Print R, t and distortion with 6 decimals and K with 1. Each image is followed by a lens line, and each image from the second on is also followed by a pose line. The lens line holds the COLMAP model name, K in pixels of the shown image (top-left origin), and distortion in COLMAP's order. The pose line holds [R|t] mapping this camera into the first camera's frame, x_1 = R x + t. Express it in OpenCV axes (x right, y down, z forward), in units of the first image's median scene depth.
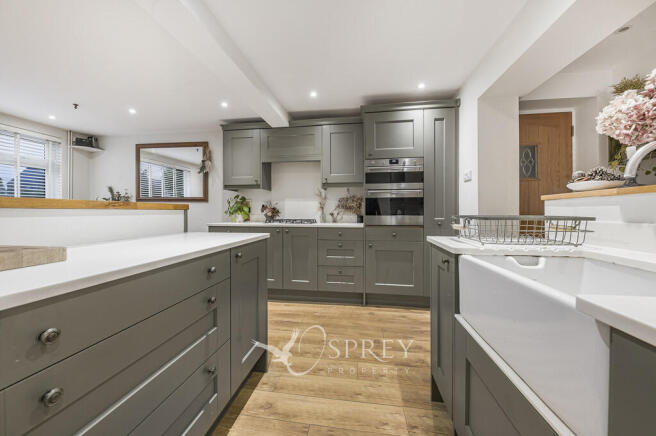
lens RADIAL K [[230.7, 0, 328.6], [0, 230.7, 215.5], [0, 0, 1]] dist [0.000584, 0.000041]
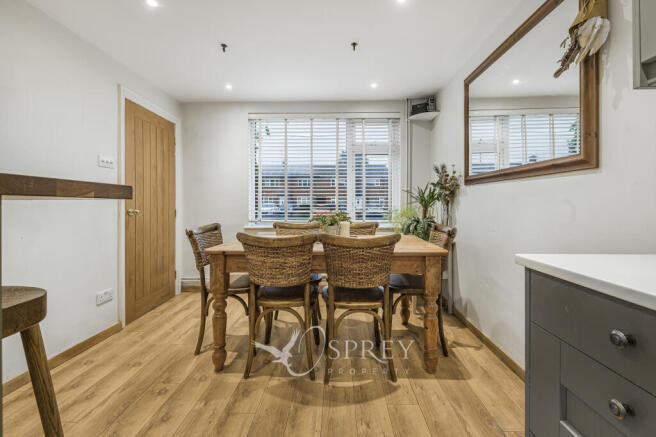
lens RADIAL K [[285.5, 0, 335.7], [0, 285.5, 202.9], [0, 0, 1]] dist [-0.001004, -0.000364]
pose [[0.139887, -0.013615, -0.990074, -0.316914], [-0.010492, 0.999829, -0.015231, -0.009285], [0.990112, 0.012519, 0.139720, 0.896947]]
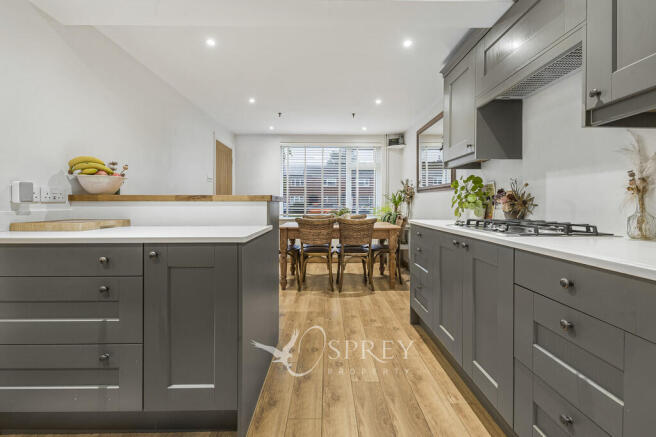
lens RADIAL K [[285.5, 0, 333.8], [0, 285.5, 209.1], [0, 0, 1]] dist [-0.001004, -0.000364]
pose [[0.168199, 0.013254, -0.985664, 0.359900], [-0.014183, 0.999839, 0.011024, -0.005488], [0.985651, 0.012125, 0.168360, 0.705659]]
